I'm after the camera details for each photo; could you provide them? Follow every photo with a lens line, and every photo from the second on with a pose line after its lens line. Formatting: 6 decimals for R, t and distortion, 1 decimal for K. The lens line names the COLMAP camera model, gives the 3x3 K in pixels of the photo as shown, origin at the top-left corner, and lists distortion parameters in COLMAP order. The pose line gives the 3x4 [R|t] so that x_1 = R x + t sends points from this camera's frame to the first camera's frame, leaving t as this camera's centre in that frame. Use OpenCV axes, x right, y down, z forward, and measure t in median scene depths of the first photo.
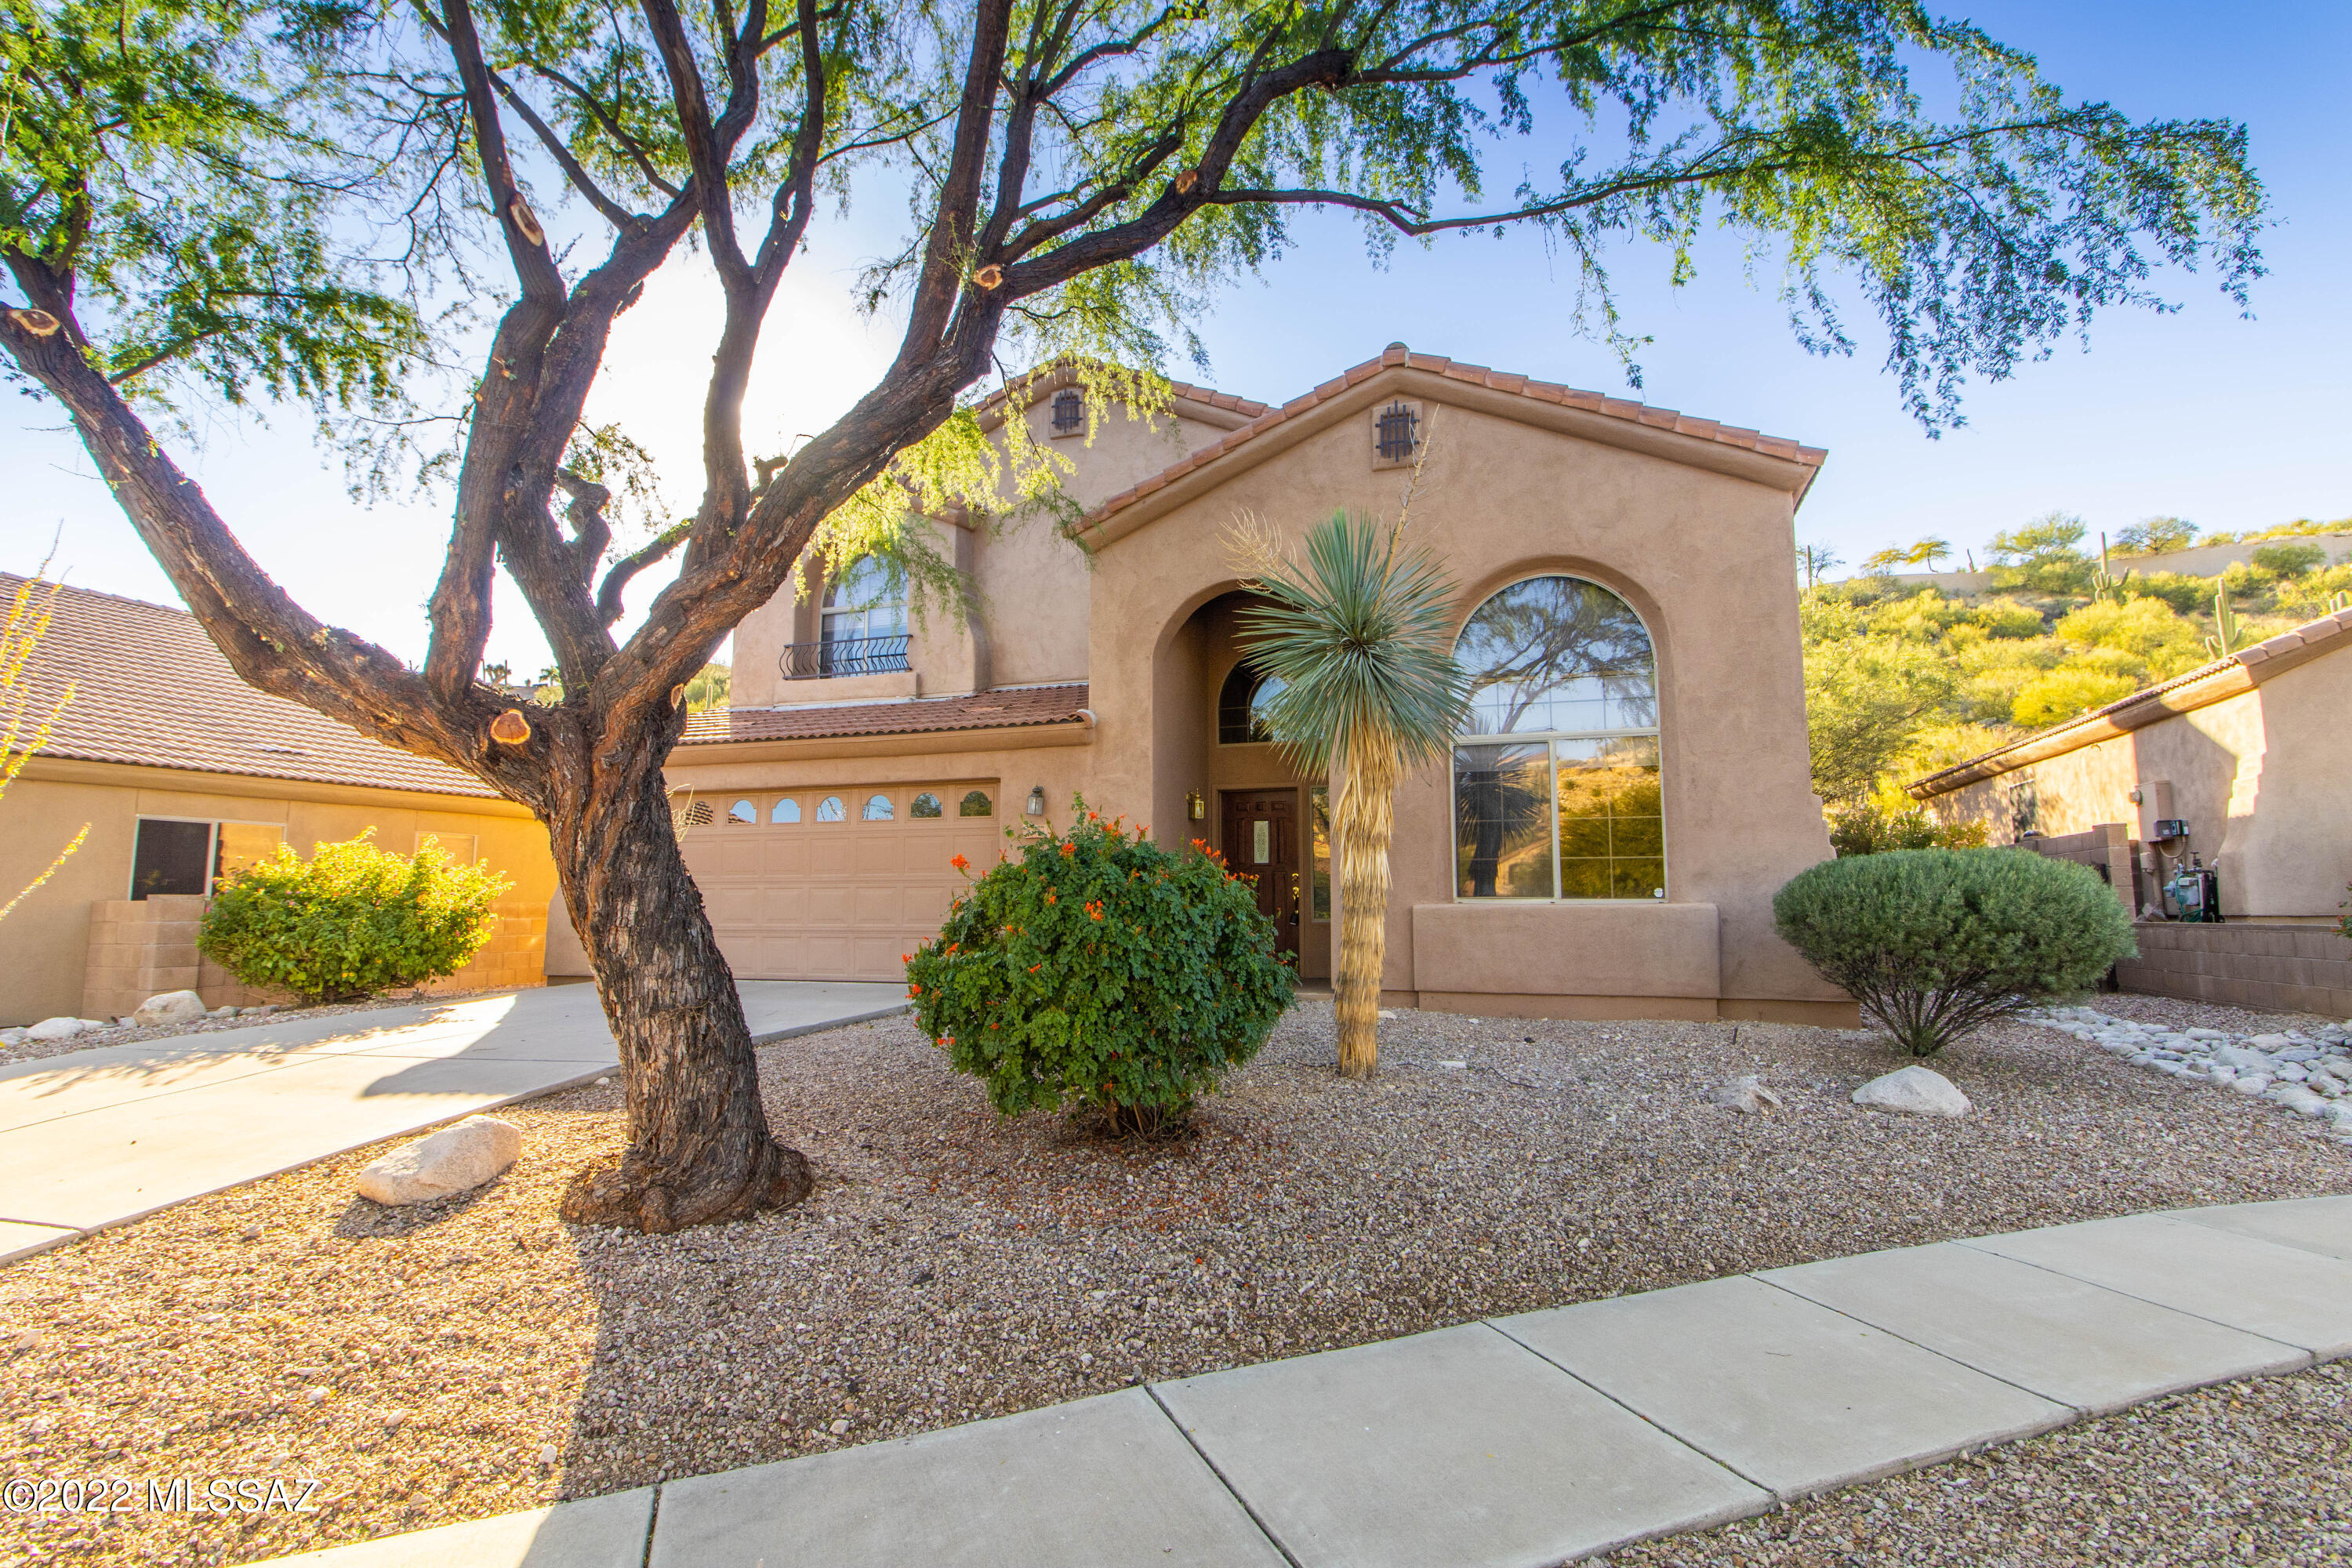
lens RADIAL K [[1175.5, 0, 1209.7], [0, 1175.5, 775.6], [0, 0, 1]] dist [0.000589, 0.000385]
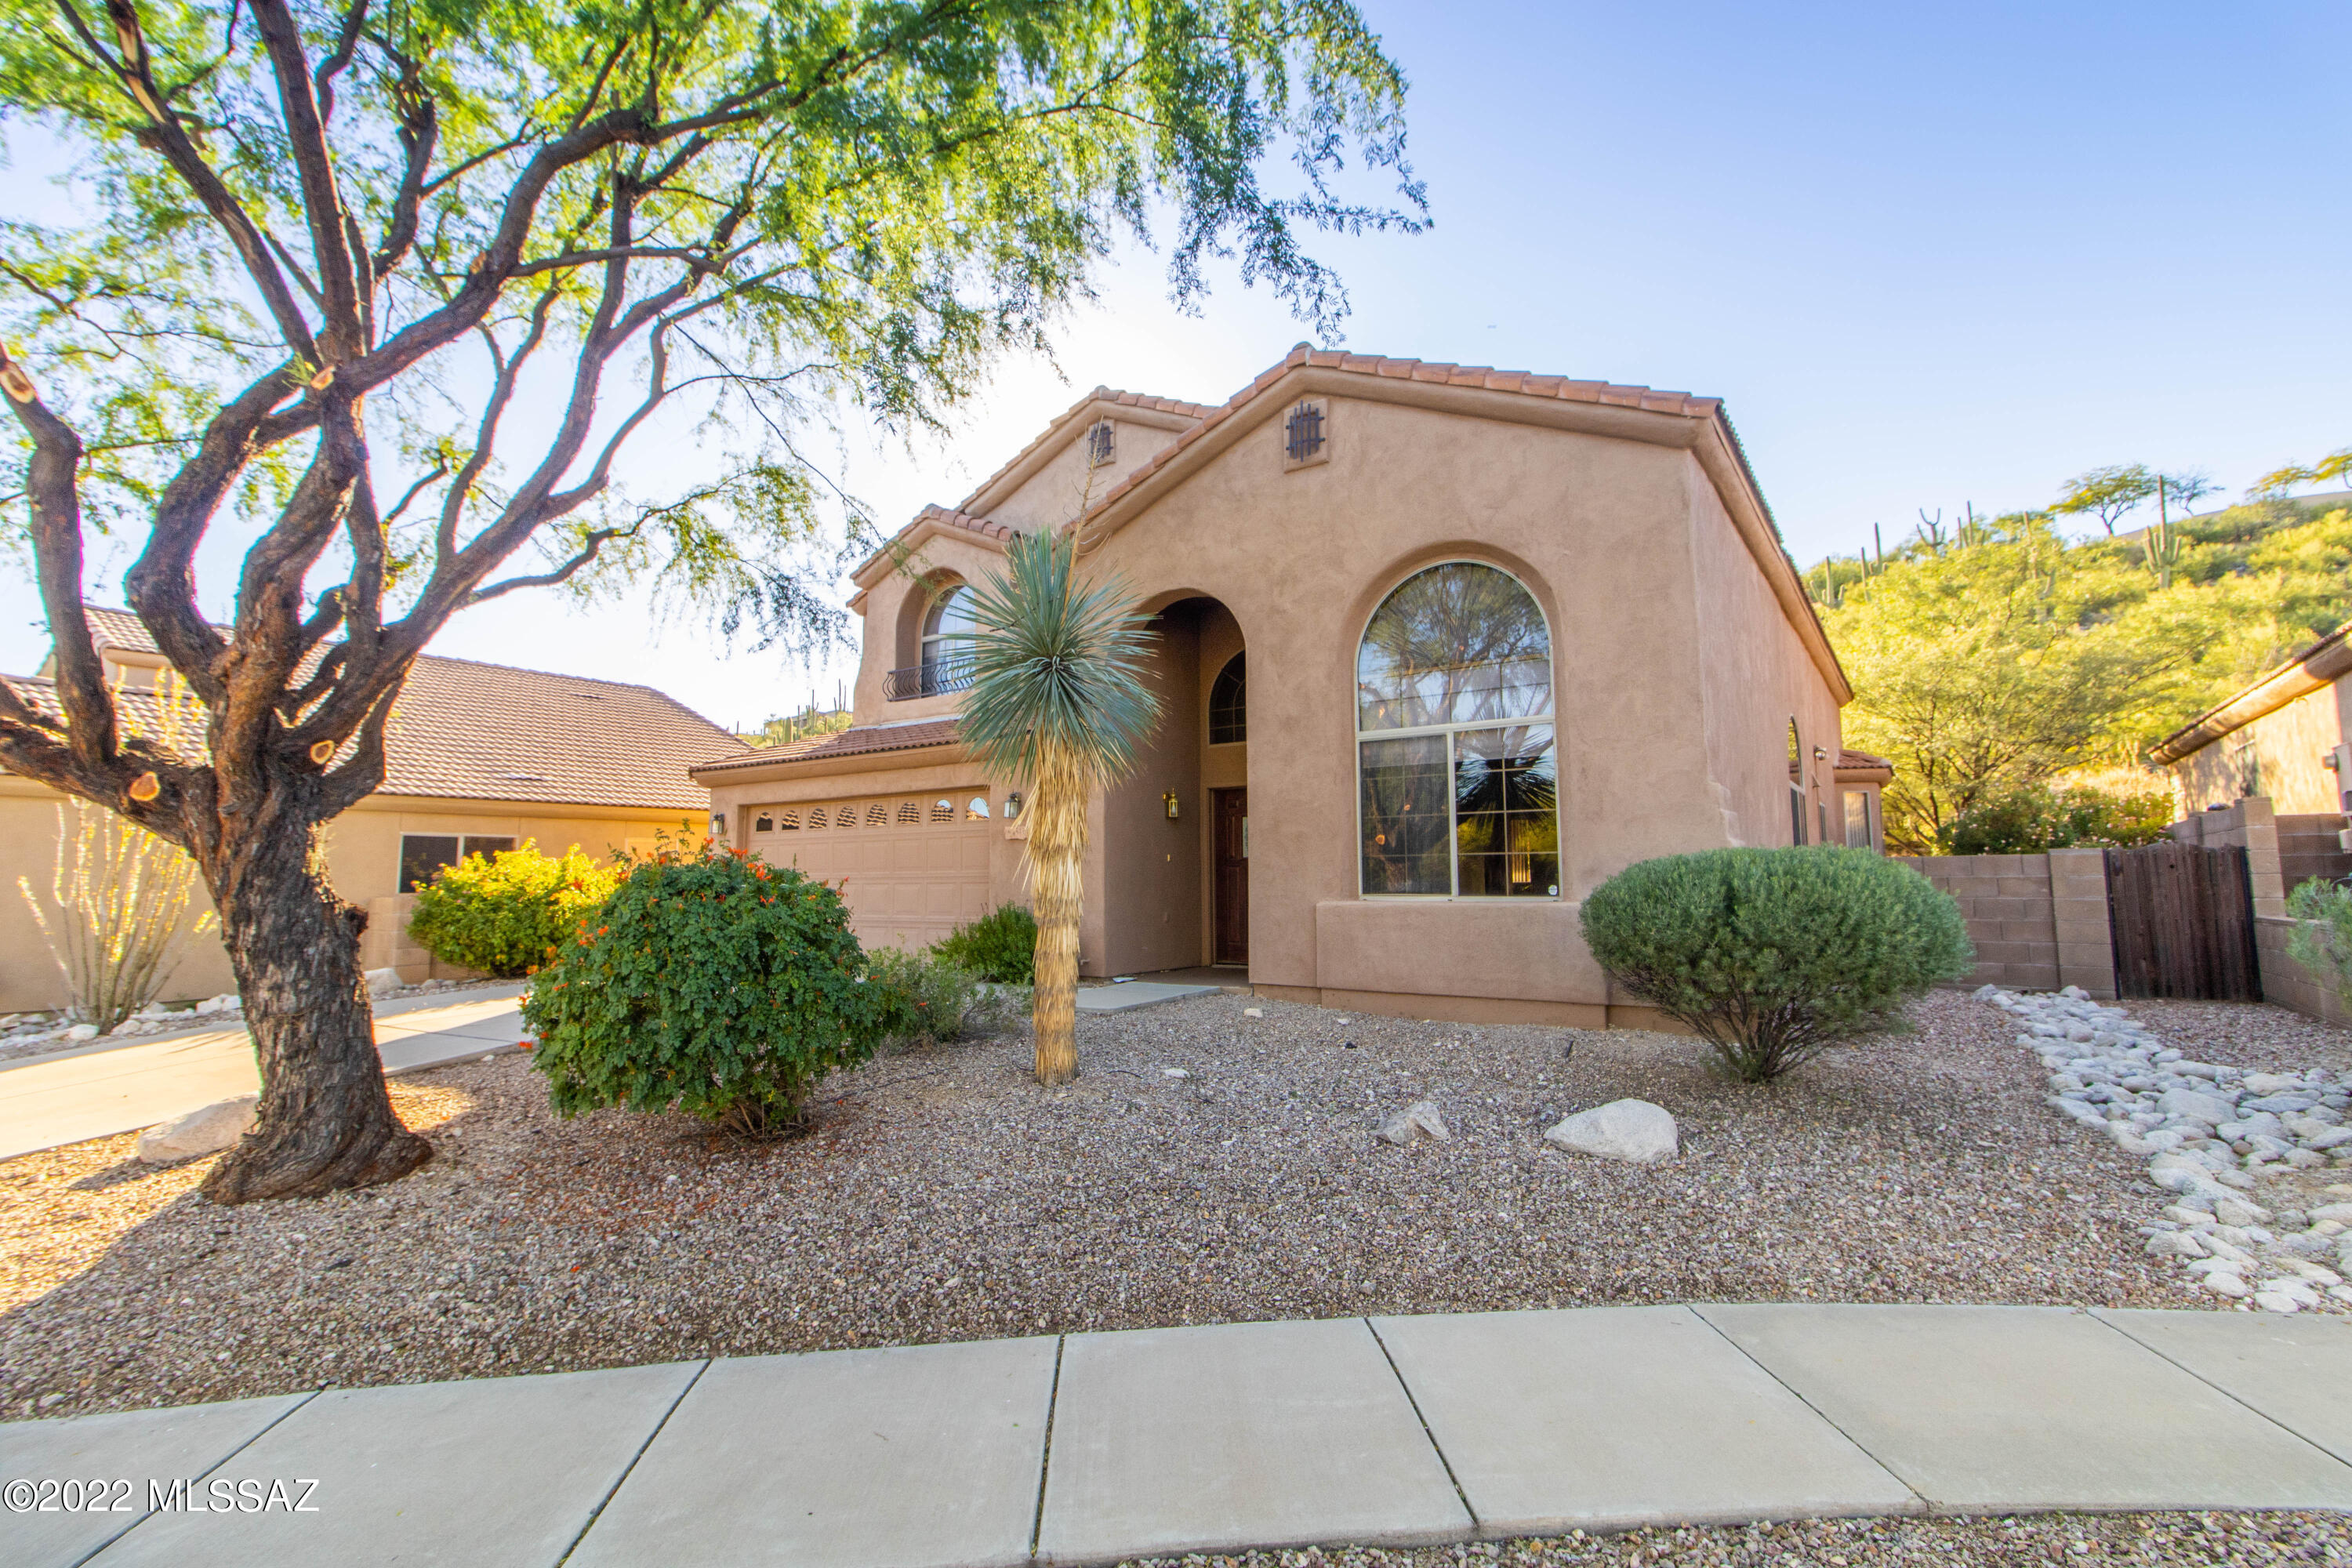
lens RADIAL K [[1077.3, 0, 1192.9], [0, 1077.3, 775.1], [0, 0, 1]] dist [0.003274, 0.001290]
pose [[0.961435, -0.032988, -0.273048, 0.321359], [0.036336, 0.999314, 0.007211, -0.008956], [0.272623, -0.016855, 0.961973, 0.084715]]
